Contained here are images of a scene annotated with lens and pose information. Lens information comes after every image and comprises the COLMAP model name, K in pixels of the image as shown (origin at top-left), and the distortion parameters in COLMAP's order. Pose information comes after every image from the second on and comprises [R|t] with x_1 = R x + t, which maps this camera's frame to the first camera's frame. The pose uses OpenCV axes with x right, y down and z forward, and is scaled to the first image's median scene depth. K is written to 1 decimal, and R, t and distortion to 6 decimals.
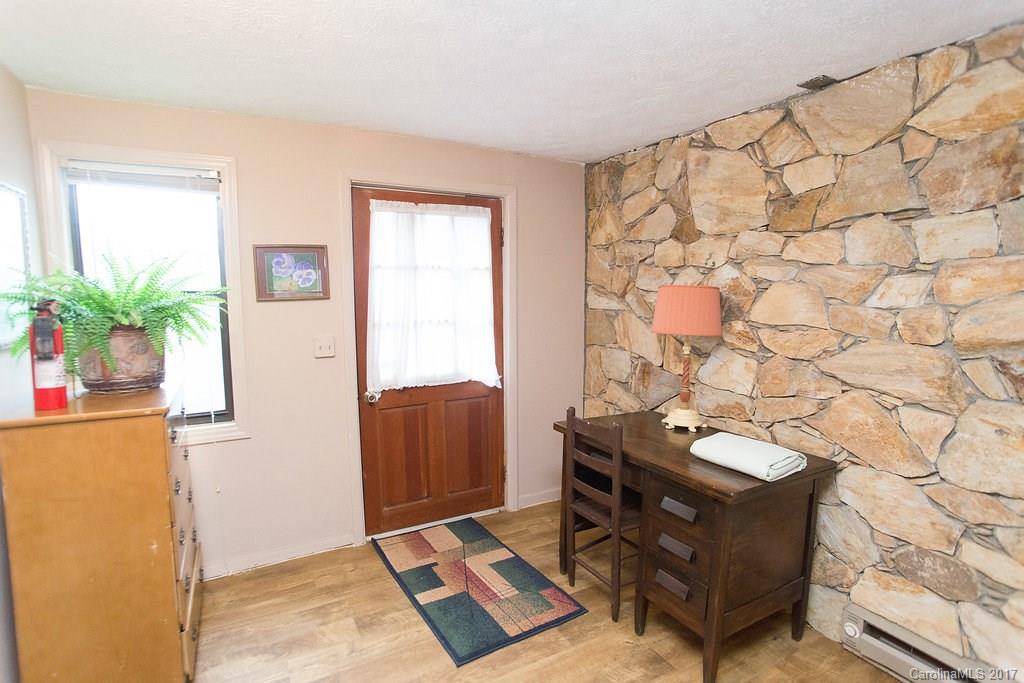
lens RADIAL K [[505.8, 0, 512.0], [0, 505.8, 341.5], [0, 0, 1]] dist [-0.079530, 0.033490]
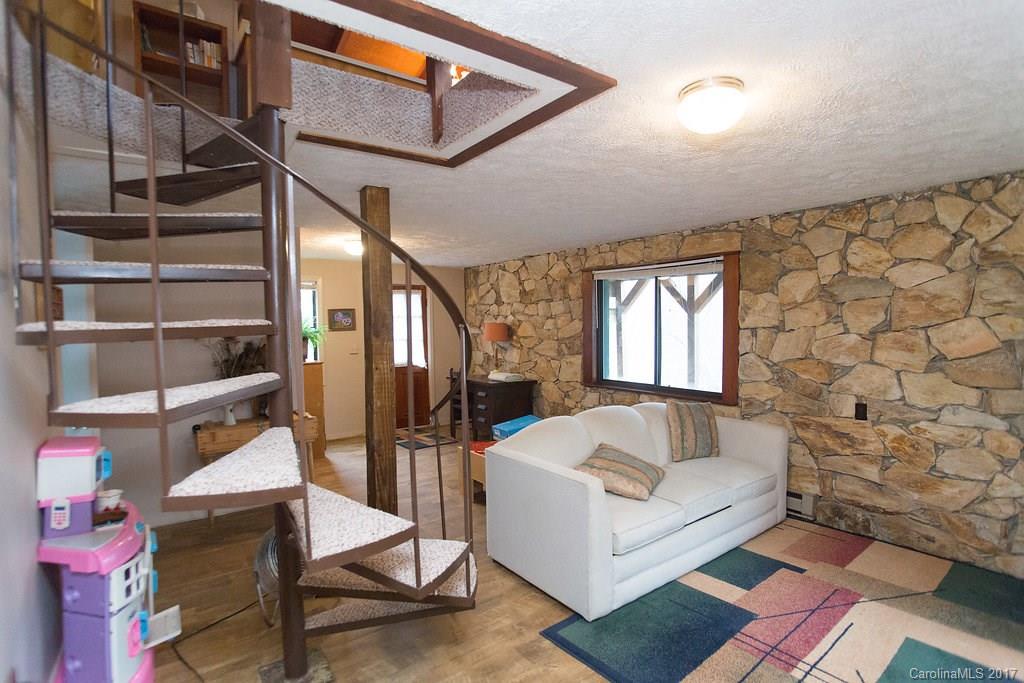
lens RADIAL K [[505.8, 0, 512.0], [0, 505.8, 341.5], [0, 0, 1]] dist [-0.079530, 0.033490]
pose [[0.992043, -0.016267, 0.124844, 0.099812], [0.024730, 0.997477, -0.066545, 0.168015], [-0.123446, 0.069103, 0.989942, -1.666190]]
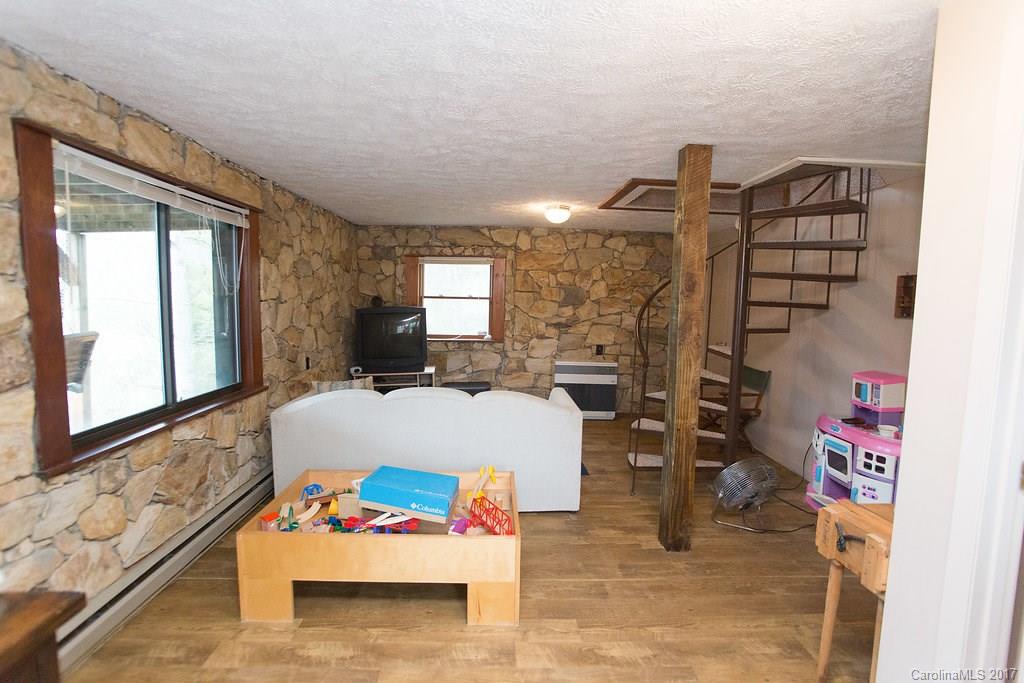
lens RADIAL K [[505.8, 0, 512.0], [0, 505.8, 341.5], [0, 0, 1]] dist [-0.079530, 0.033490]
pose [[-0.889589, -0.053872, 0.453575, -0.256585], [0.033611, 0.982608, 0.182627, -0.093479], [-0.455524, 0.177708, -0.872306, 0.906802]]
